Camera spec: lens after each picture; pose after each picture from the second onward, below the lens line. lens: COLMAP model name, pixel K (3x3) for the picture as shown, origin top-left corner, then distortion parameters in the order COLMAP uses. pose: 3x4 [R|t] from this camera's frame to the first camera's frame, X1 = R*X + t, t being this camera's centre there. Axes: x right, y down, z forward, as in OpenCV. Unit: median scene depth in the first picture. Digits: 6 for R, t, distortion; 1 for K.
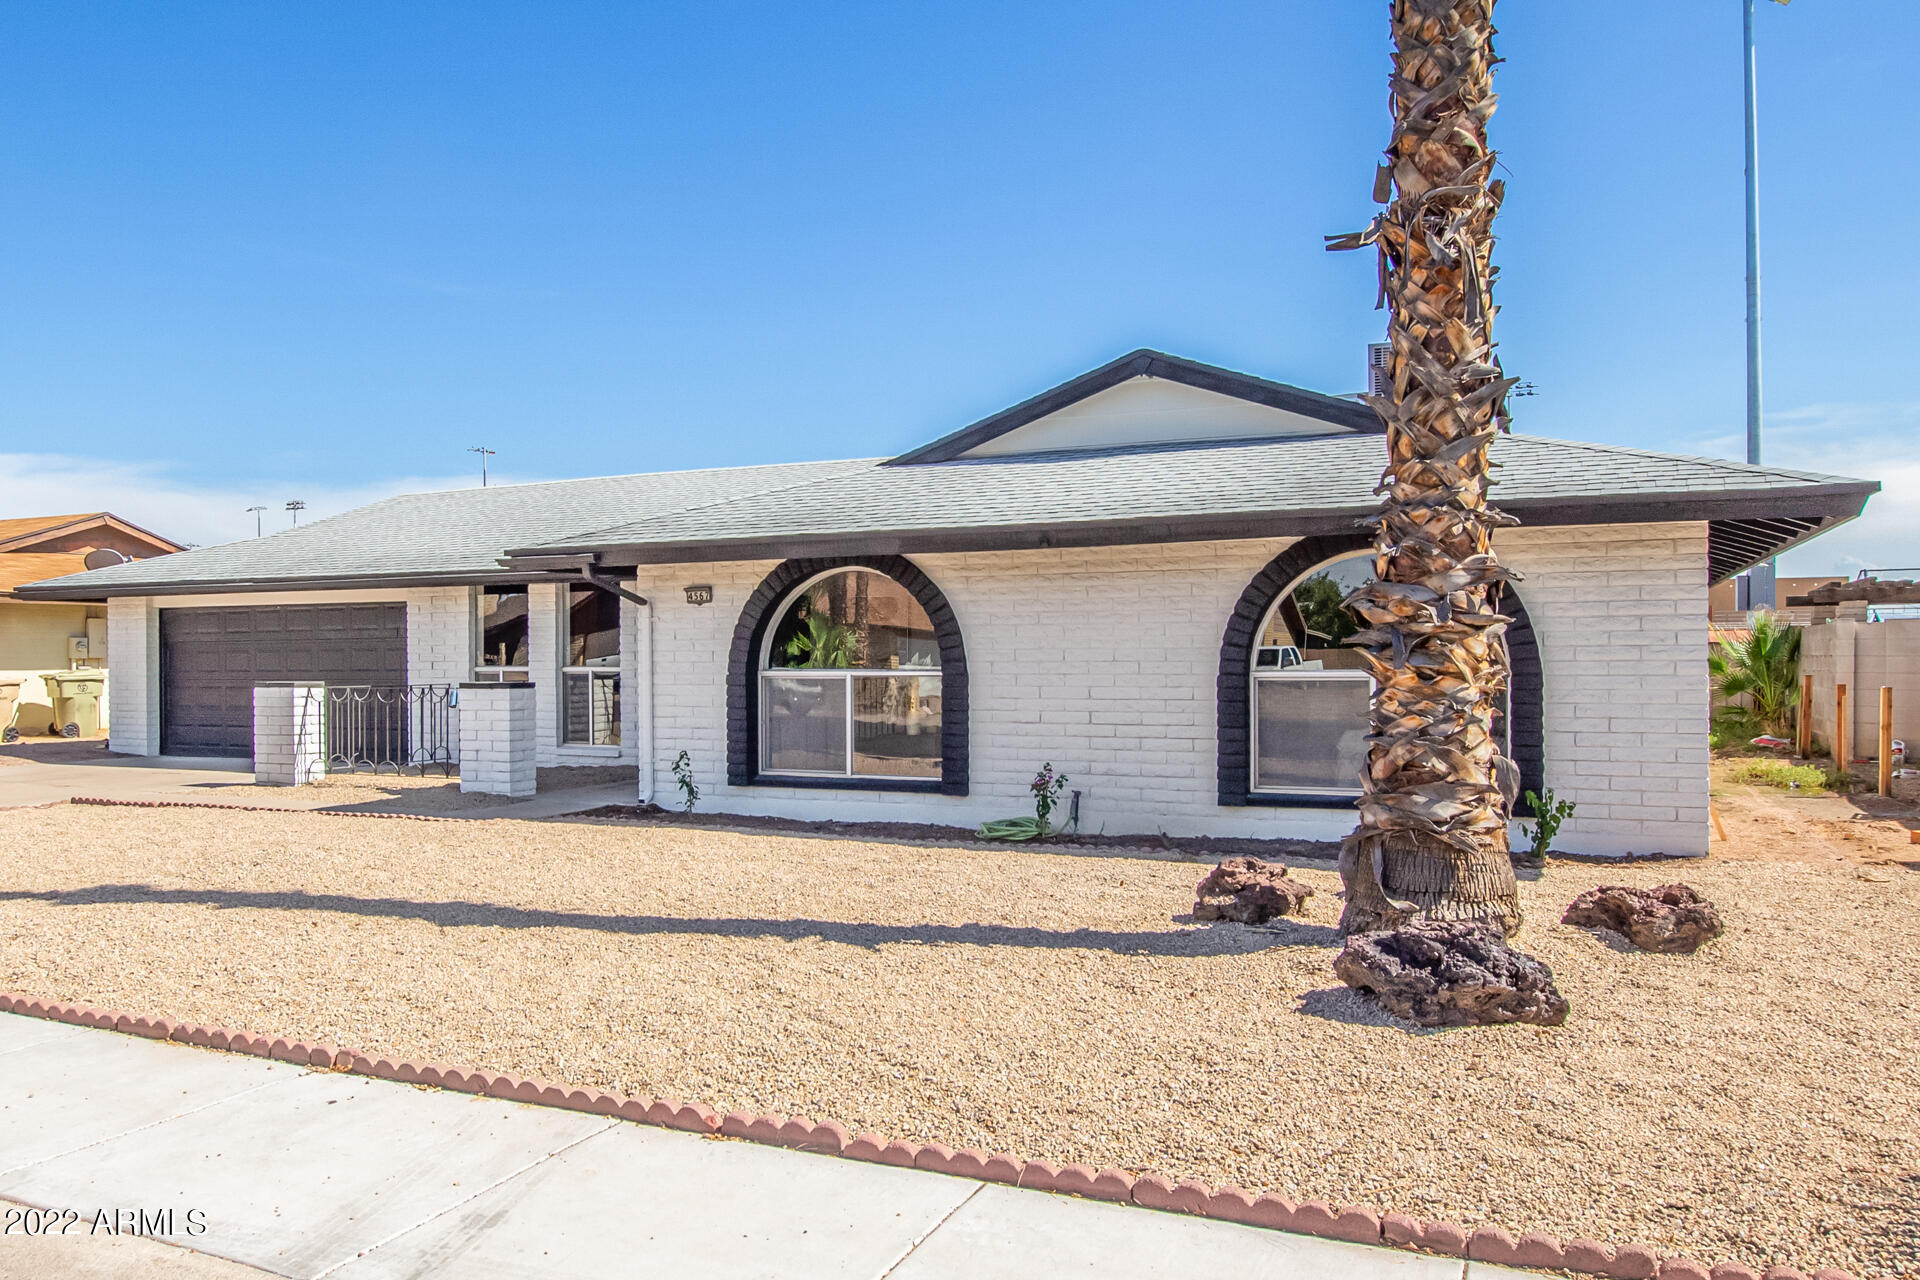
lens RADIAL K [[1373.4, 0, 963.1], [0, 1373.4, 646.6], [0, 0, 1]] dist [-0.028797, 0.000312]
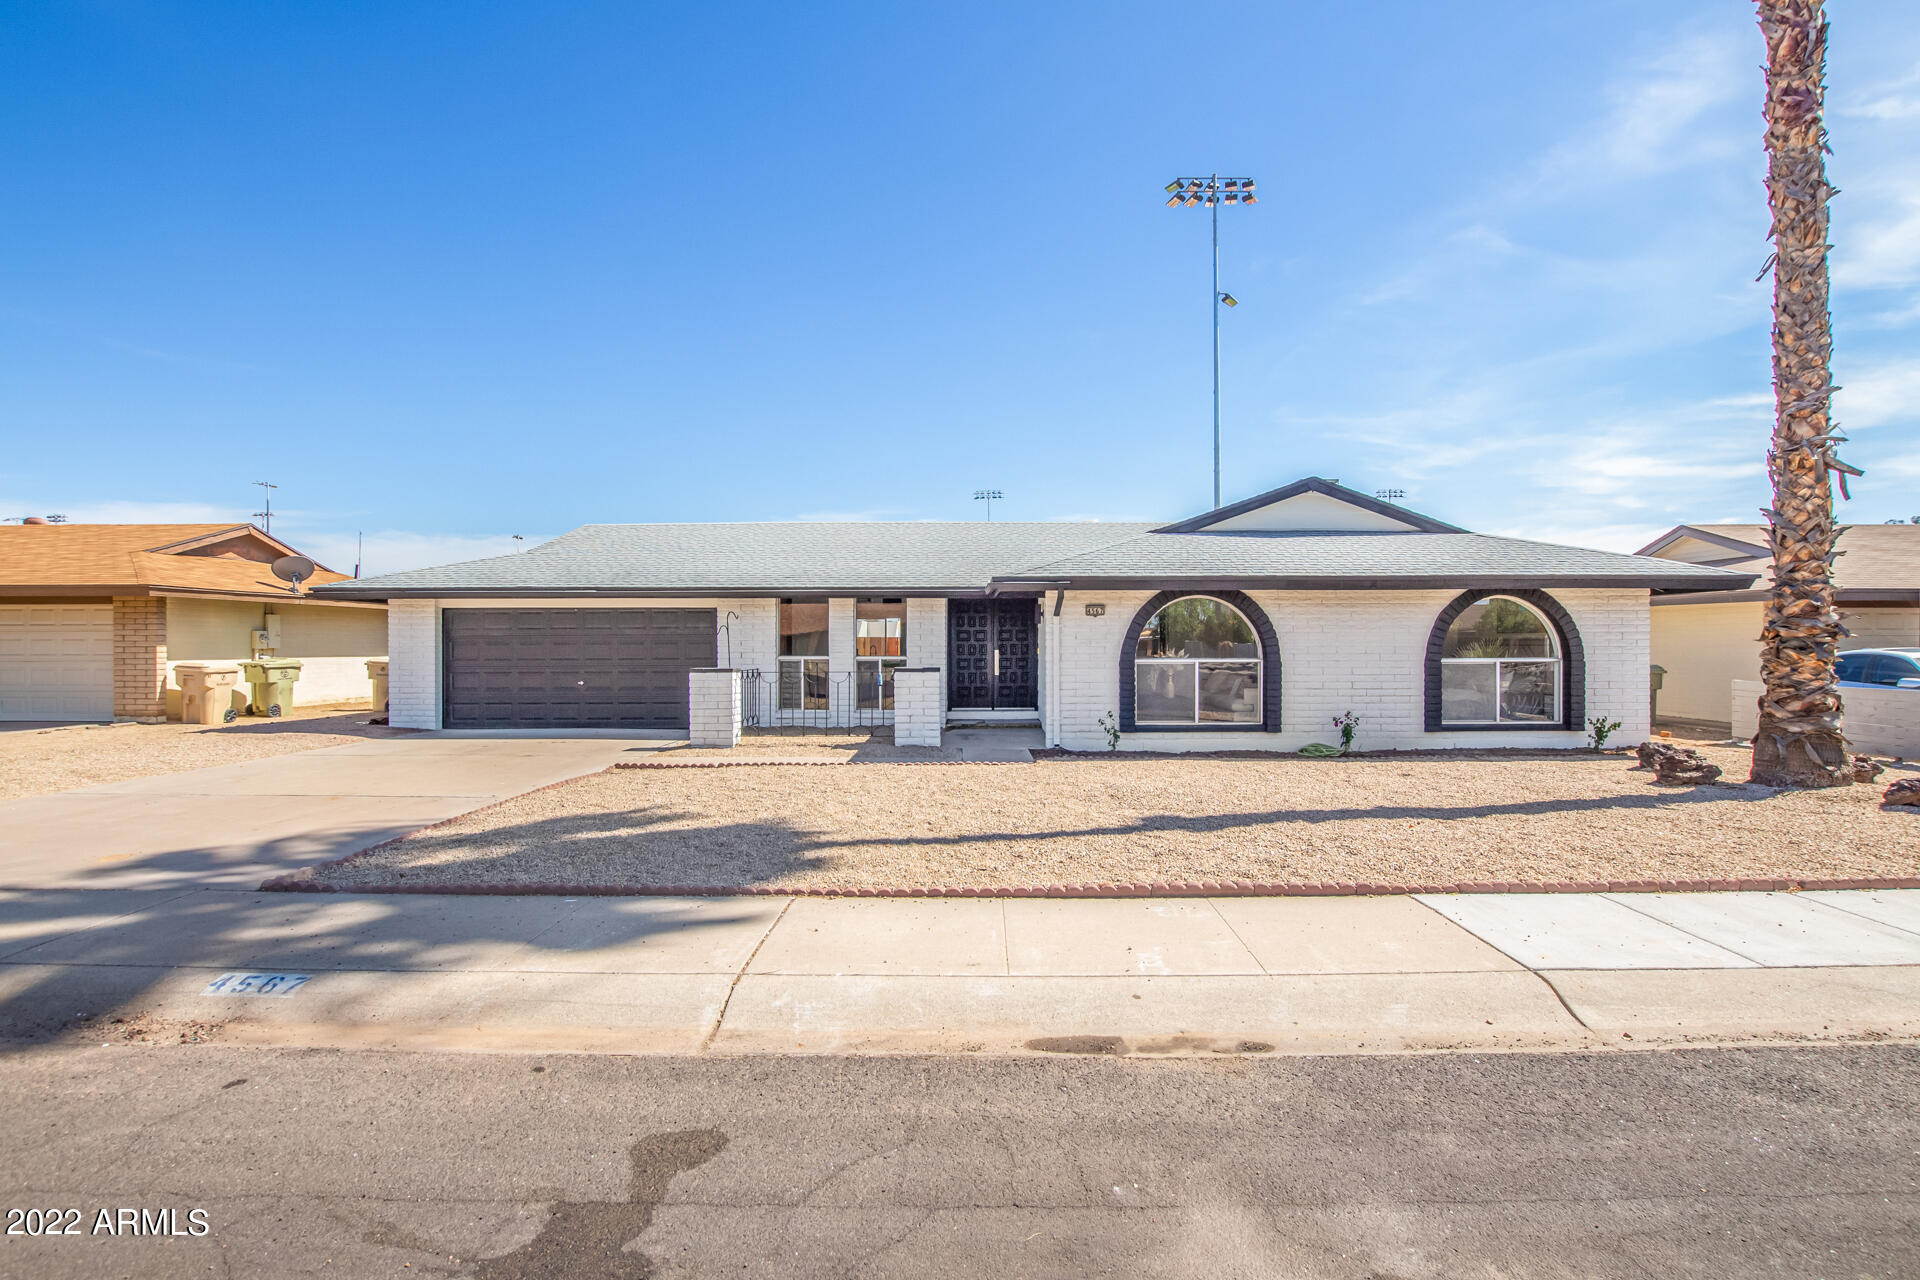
lens RADIAL K [[857.2, 0, 955.9], [0, 857.2, 644.8], [0, 0, 1]] dist [-0.026210, -0.000131]
pose [[0.913619, 0.003544, 0.406557, -0.731683], [-0.005571, 0.999977, 0.003803, -0.001686], [-0.406534, -0.005739, 0.913618, 0.180408]]
